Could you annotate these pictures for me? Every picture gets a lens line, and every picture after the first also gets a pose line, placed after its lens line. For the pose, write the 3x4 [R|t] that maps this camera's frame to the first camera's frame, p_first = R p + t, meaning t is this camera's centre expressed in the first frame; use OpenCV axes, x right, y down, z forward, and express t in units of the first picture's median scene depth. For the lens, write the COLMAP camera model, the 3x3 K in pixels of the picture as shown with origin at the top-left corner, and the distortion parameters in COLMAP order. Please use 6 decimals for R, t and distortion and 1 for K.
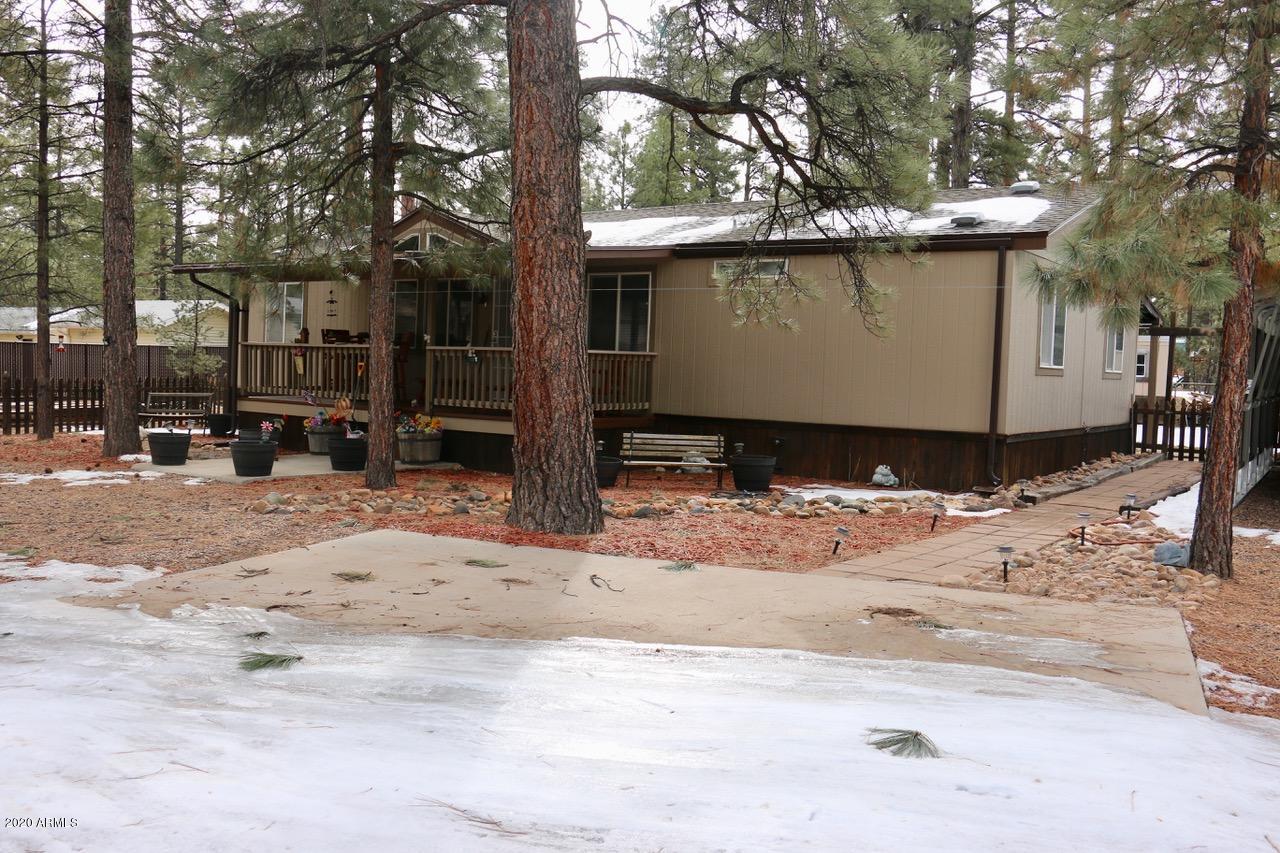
lens RADIAL K [[1139.9, 0, 590.6], [0, 1139.9, 426.4], [0, 0, 1]] dist [-0.140042, 0.125404]
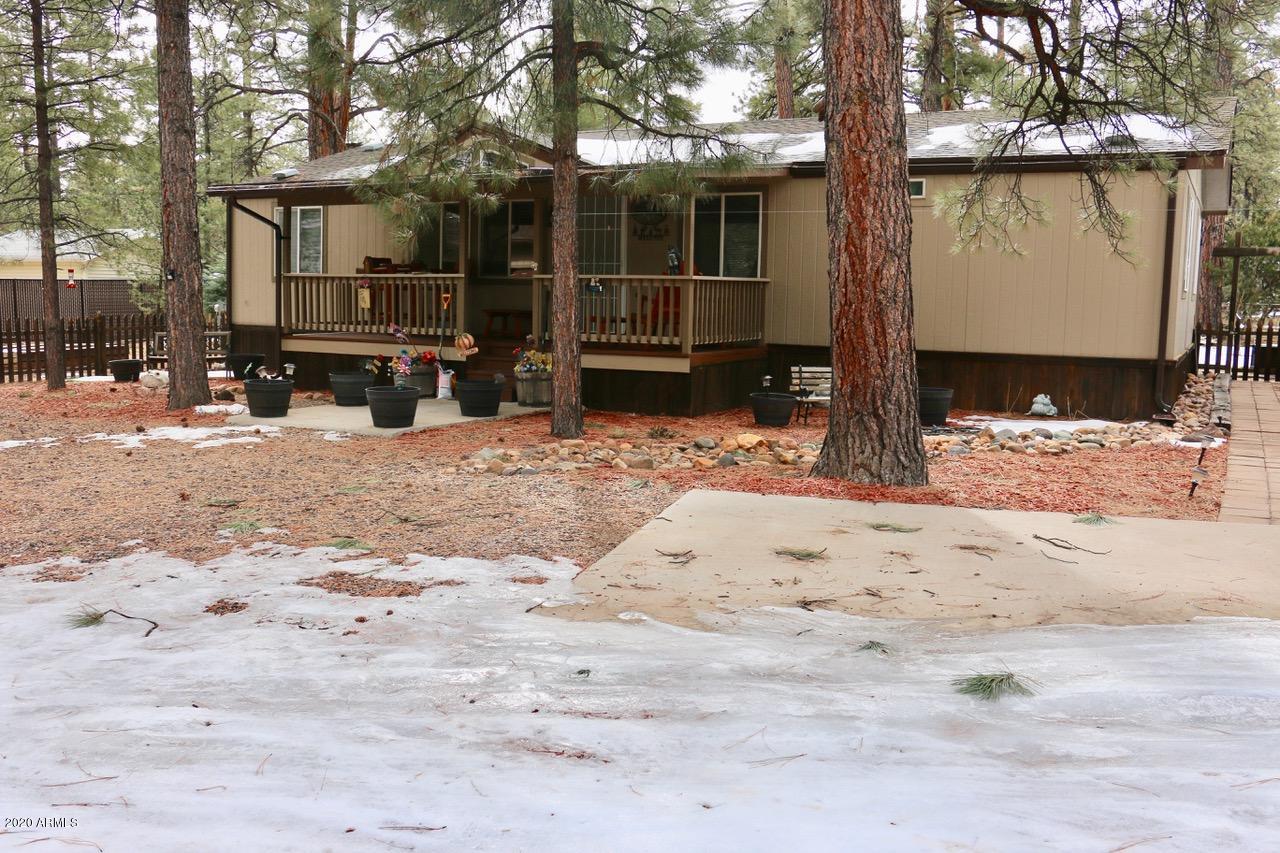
lens RADIAL K [[1139.9, 0, 590.6], [0, 1139.9, 426.4], [0, 0, 1]] dist [-0.140042, 0.125404]
pose [[0.991088, -0.031246, 0.129490, -0.255910], [0.022629, 0.997463, 0.067492, -0.011965], [-0.131270, -0.063960, 0.989281, 0.105982]]
